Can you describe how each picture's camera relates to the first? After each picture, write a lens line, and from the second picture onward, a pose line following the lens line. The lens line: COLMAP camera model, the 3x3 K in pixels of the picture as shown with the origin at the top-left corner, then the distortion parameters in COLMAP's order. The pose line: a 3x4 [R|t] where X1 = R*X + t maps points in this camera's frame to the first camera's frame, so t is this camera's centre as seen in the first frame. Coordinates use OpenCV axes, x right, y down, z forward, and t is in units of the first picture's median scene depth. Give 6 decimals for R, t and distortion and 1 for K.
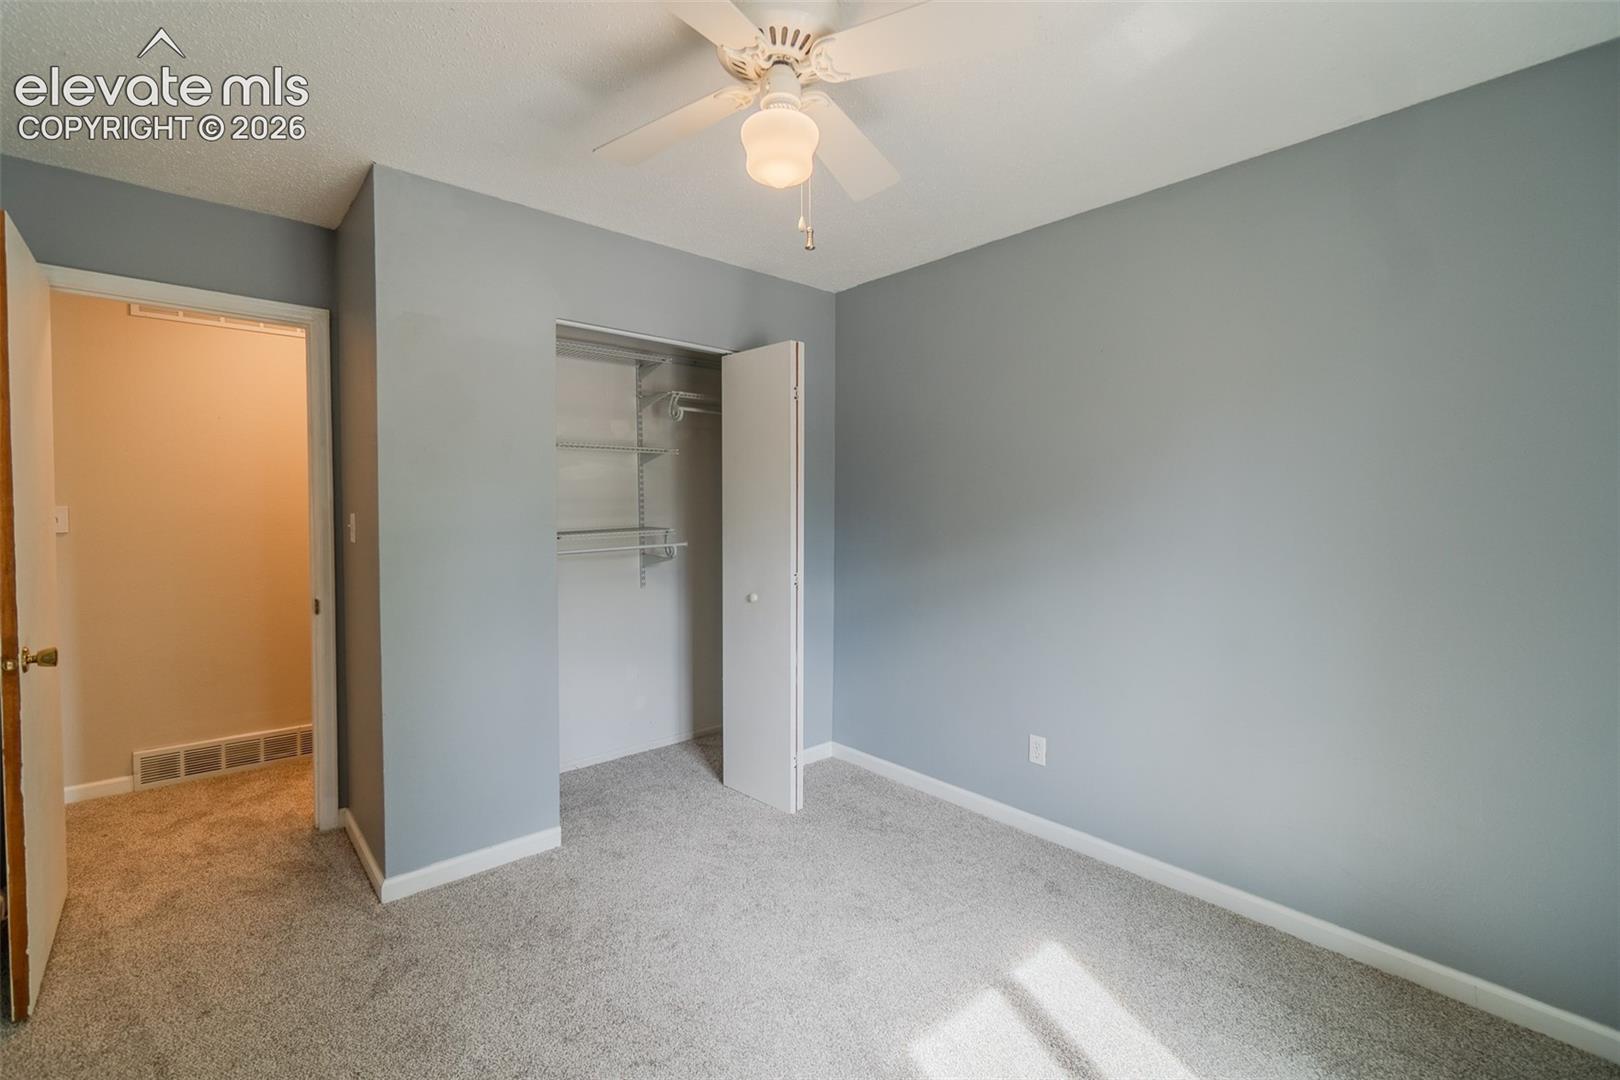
lens RADIAL K [[722.6, 0, 794.8], [0, 722.6, 532.1], [0, 0, 1]] dist [-0.004987, 0.000093]
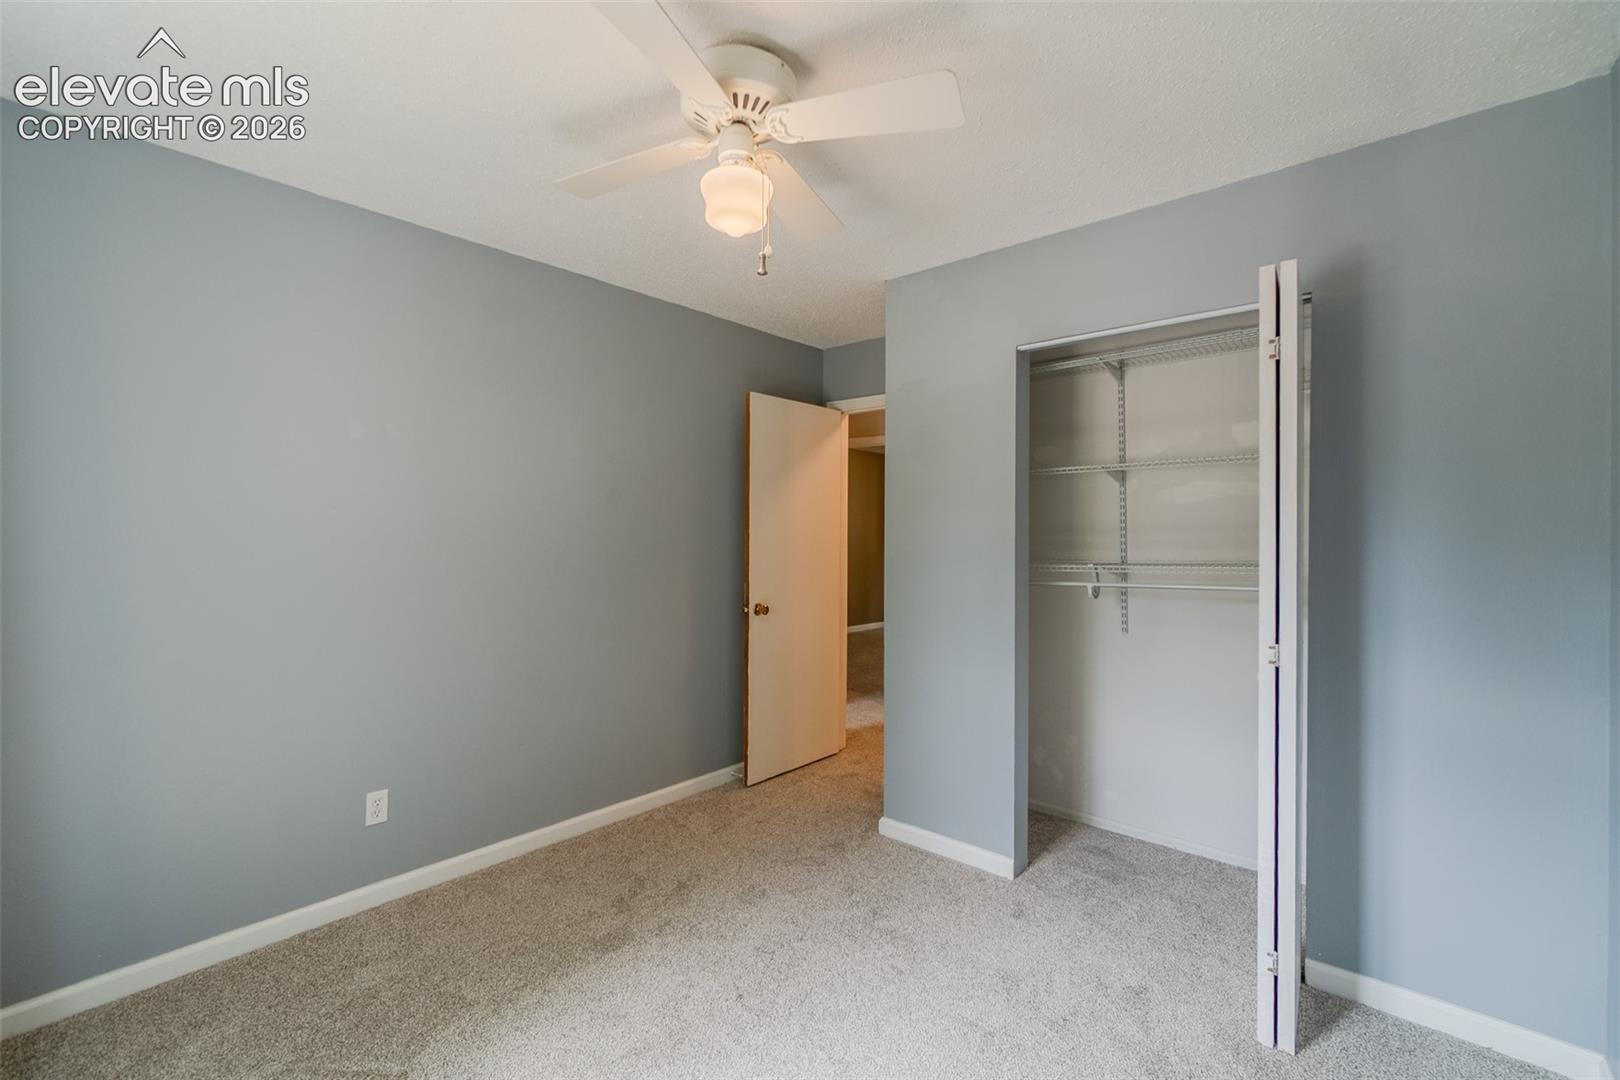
lens RADIAL K [[722.6, 0, 794.8], [0, 722.6, 532.1], [0, 0, 1]] dist [-0.004987, 0.000093]
pose [[0.078808, -0.007792, -0.996859, 0.880470], [-0.040455, 0.999121, -0.011008, -0.021886], [0.996069, 0.041196, 0.078423, 0.844548]]
